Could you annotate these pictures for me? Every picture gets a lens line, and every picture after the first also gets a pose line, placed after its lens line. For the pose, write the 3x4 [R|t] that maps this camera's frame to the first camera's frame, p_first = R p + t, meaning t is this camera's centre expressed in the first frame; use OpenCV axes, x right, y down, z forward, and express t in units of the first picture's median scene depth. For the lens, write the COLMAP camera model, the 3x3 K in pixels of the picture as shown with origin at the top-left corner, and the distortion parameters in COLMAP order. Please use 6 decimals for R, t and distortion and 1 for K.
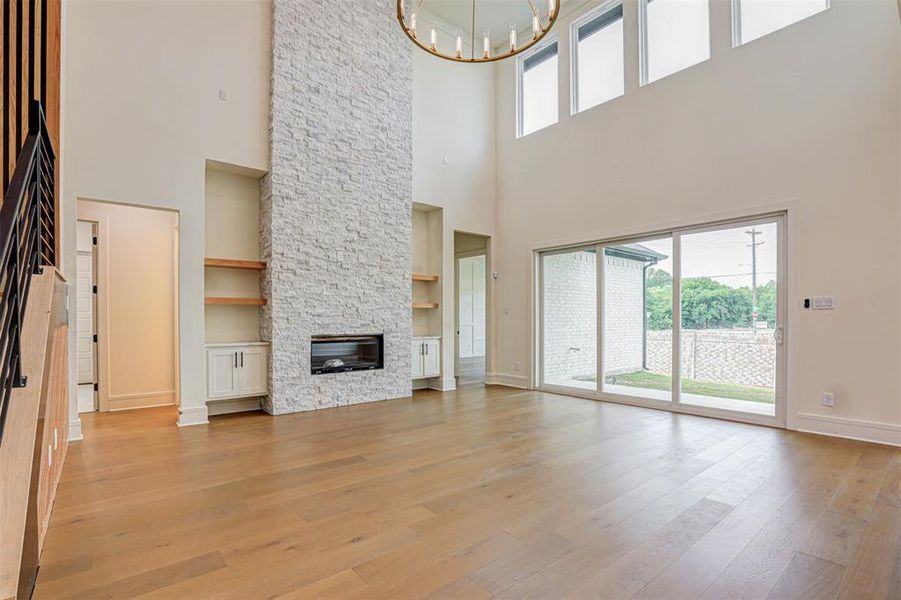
lens RADIAL K [[429.8, 0, 454.3], [0, 429.8, 316.8], [0, 0, 1]] dist [-0.014002, 0.000126]
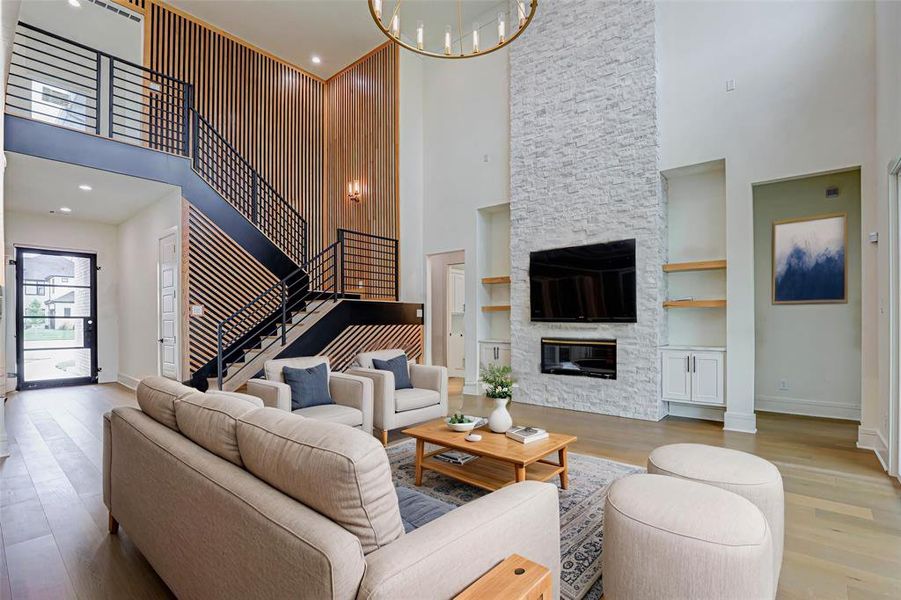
lens RADIAL K [[429.8, 0, 454.3], [0, 429.8, 316.8], [0, 0, 1]] dist [-0.014002, 0.000126]
pose [[0.180974, -0.009587, -0.983441, 0.659895], [0.003053, 0.999953, -0.009186, 0.000853], [0.983483, -0.001340, 0.180994, 0.545999]]
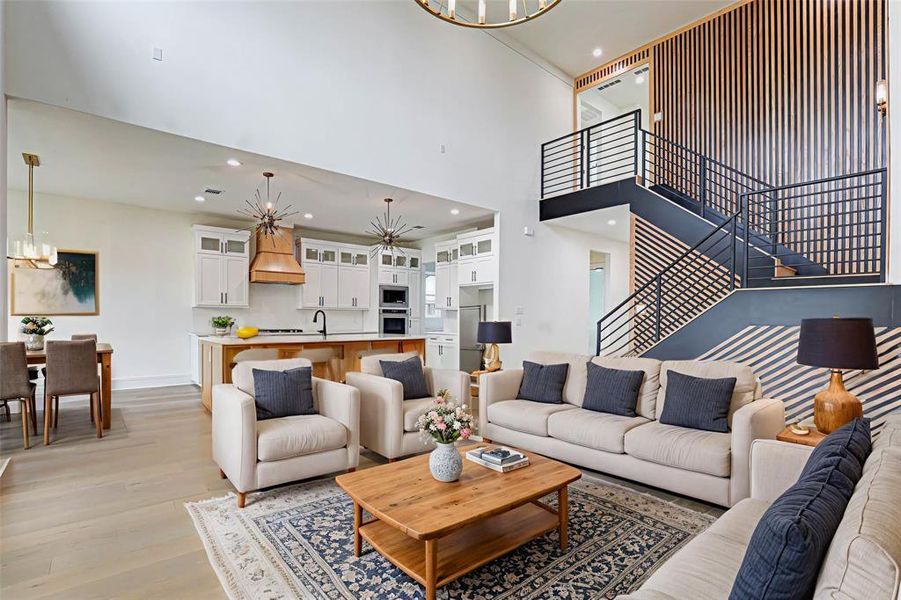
lens RADIAL K [[429.8, 0, 454.3], [0, 429.8, 316.8], [0, 0, 1]] dist [-0.014002, 0.000126]
pose [[-0.999392, -0.004338, -0.034590, 0.124071], [-0.004234, 0.999986, -0.003075, -0.001257], [0.034602, -0.002926, -0.999397, 1.190208]]
